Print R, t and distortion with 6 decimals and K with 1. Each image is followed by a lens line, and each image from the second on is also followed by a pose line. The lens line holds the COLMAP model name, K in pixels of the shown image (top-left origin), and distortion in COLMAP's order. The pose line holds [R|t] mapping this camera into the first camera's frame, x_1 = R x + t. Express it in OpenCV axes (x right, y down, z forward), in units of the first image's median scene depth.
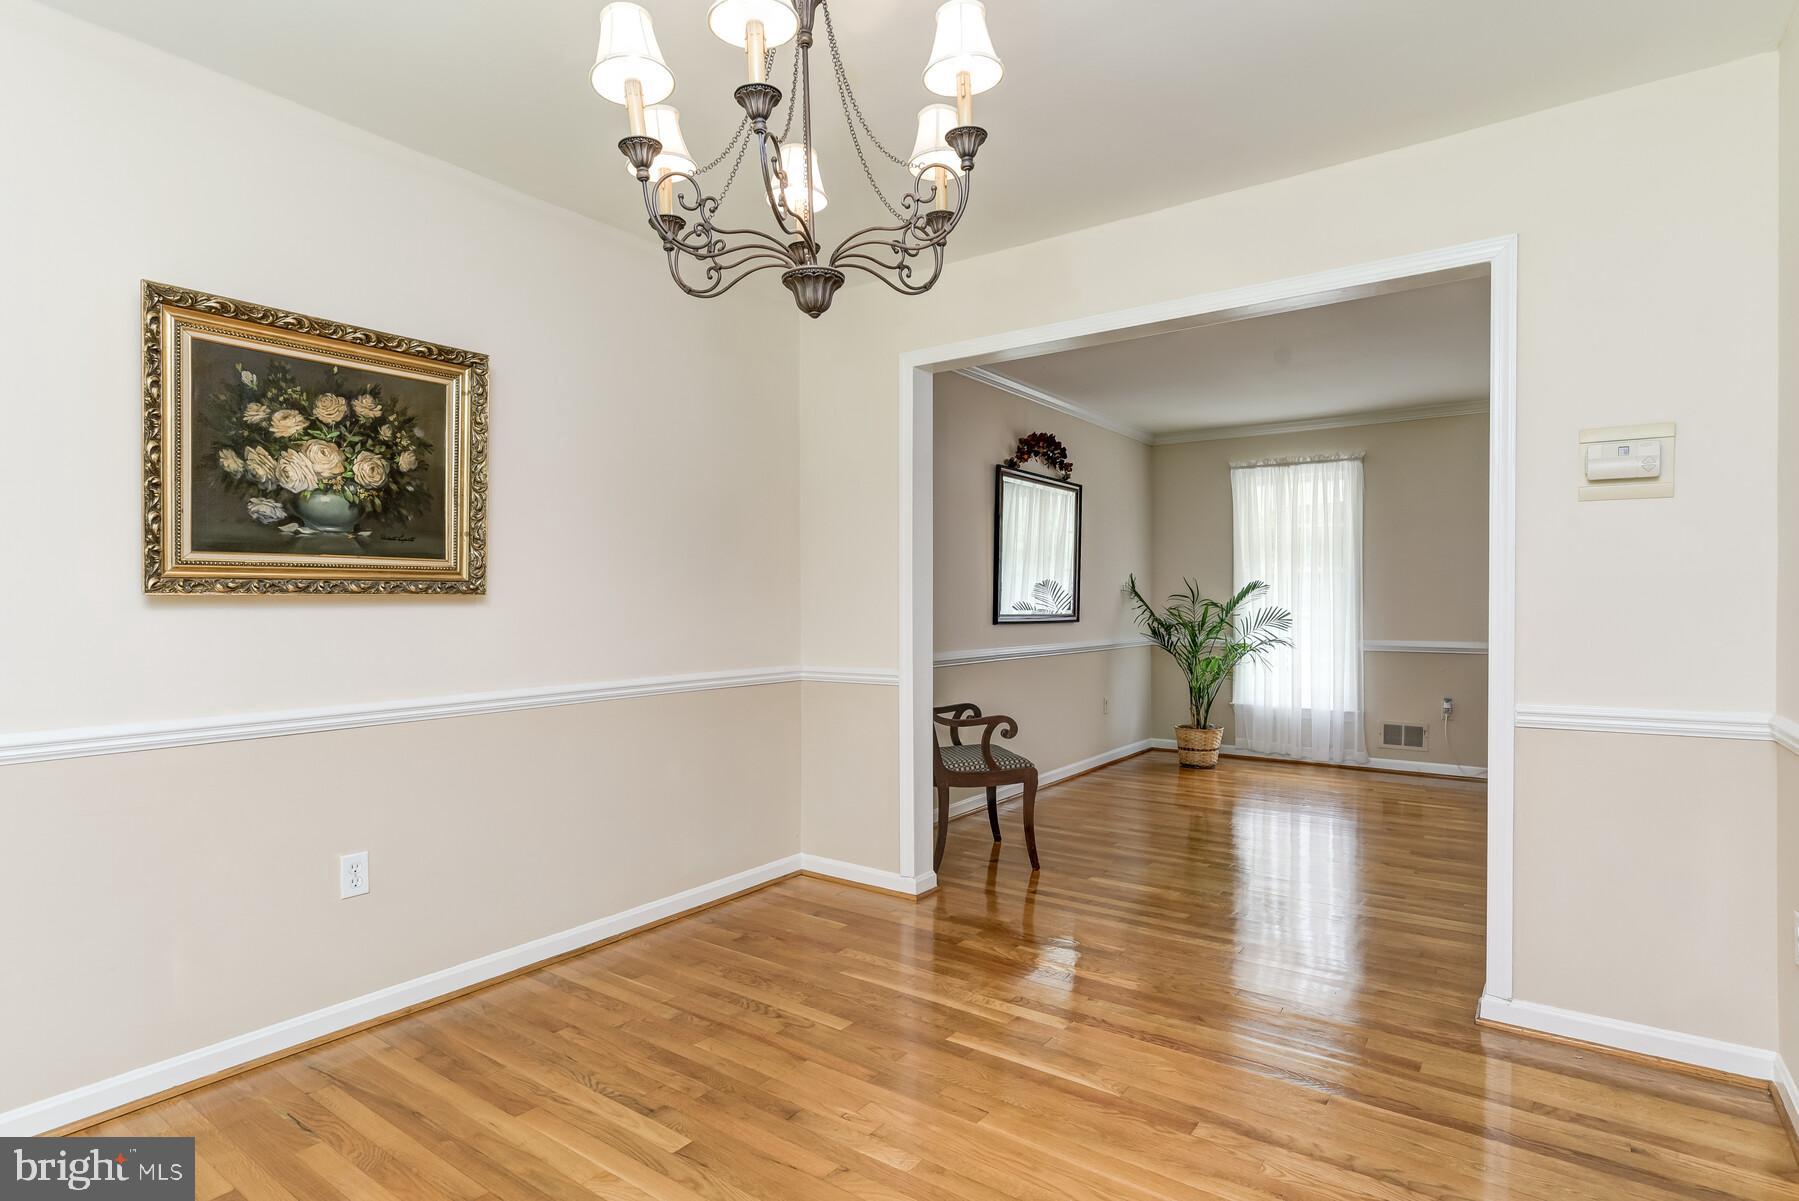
lens RADIAL K [[884.9, 0, 899.5], [0, 884.9, 600.5], [0, 0, 1]] dist [-0.000691, -0.000051]
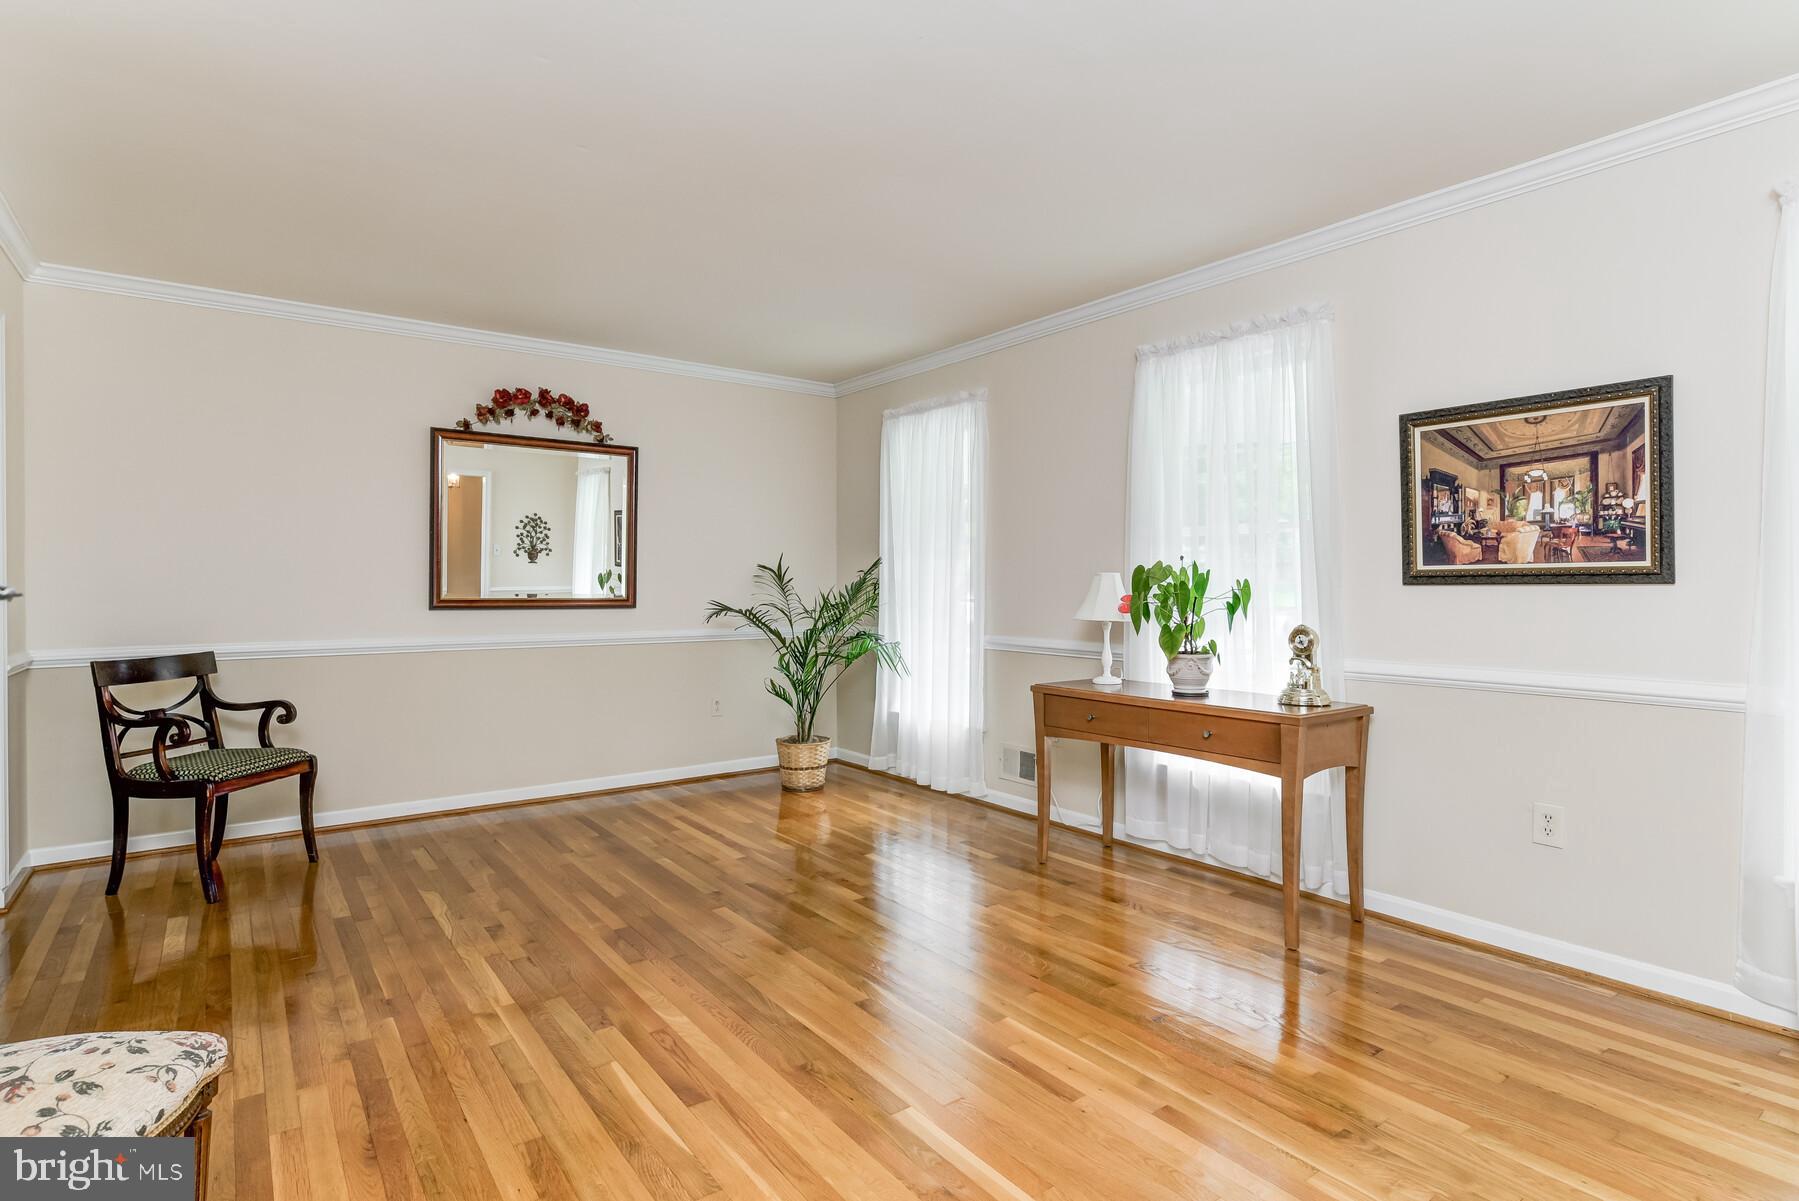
lens RADIAL K [[884.9, 0, 899.5], [0, 884.9, 600.5], [0, 0, 1]] dist [-0.000691, -0.000051]
pose [[0.957265, 0.005320, -0.289163, 0.666238], [-0.003041, 0.999961, 0.008331, 0.006987], [0.289196, -0.007095, 0.957244, 0.255956]]
